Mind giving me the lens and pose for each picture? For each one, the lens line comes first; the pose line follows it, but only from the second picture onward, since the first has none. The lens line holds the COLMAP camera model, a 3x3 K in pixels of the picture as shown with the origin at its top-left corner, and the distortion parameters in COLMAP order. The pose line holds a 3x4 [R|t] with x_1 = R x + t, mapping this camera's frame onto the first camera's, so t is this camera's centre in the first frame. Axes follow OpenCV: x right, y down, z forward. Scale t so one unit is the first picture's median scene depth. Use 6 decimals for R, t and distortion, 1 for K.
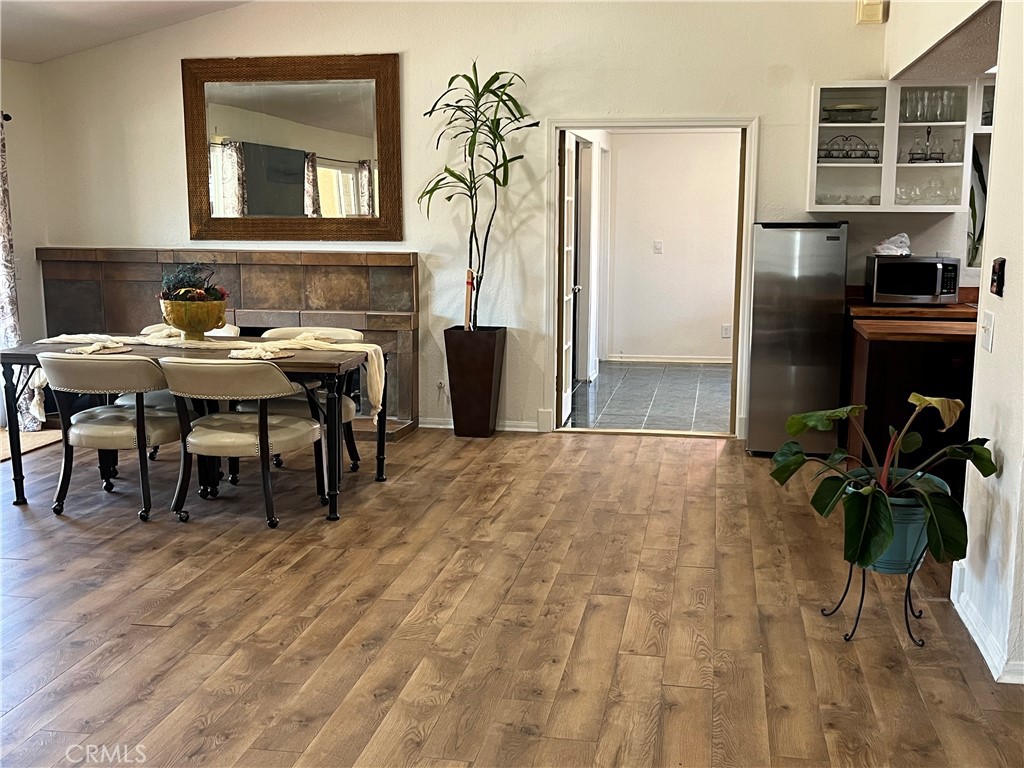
lens RADIAL K [[1129.2, 0, 512.1], [0, 1129.2, 385.0], [0, 0, 1]] dist [0.005468, 0.000000]
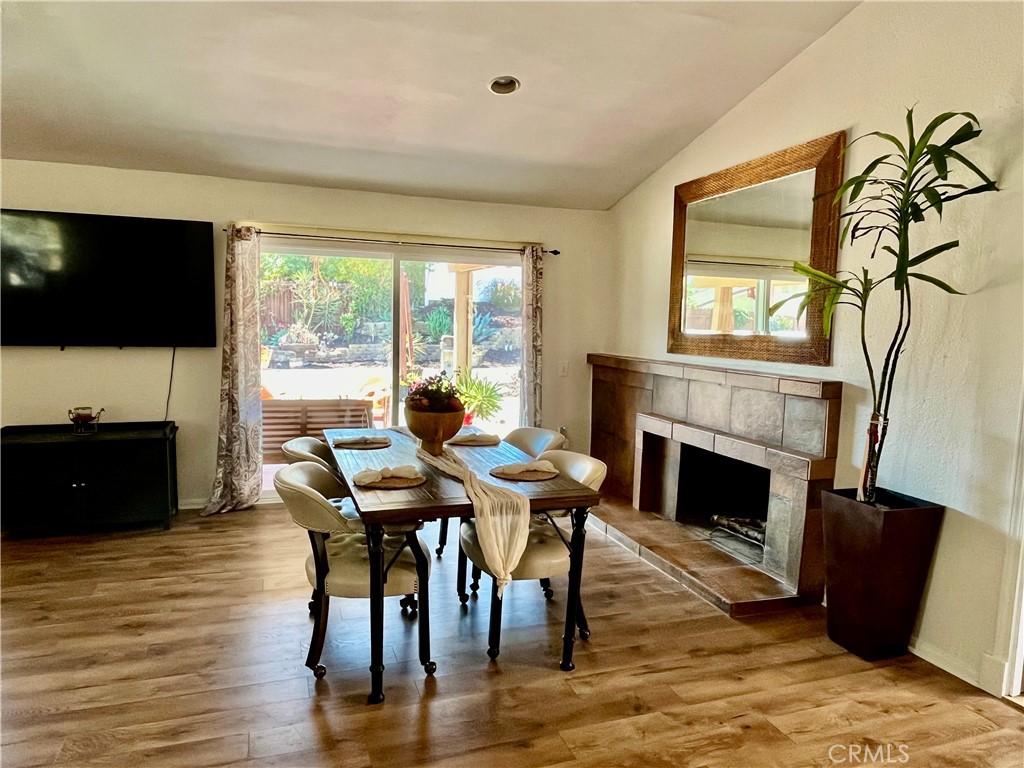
lens RADIAL K [[659.9, 0, 511.7], [0, 659.9, 389.6], [0, 0, 1]] dist [-0.006066, -0.002465]
pose [[0.500354, 0.095899, -0.860494, 0.216470], [-0.156652, 0.987472, 0.018961, -0.097912], [0.851532, 0.125311, 0.509108, 0.662362]]
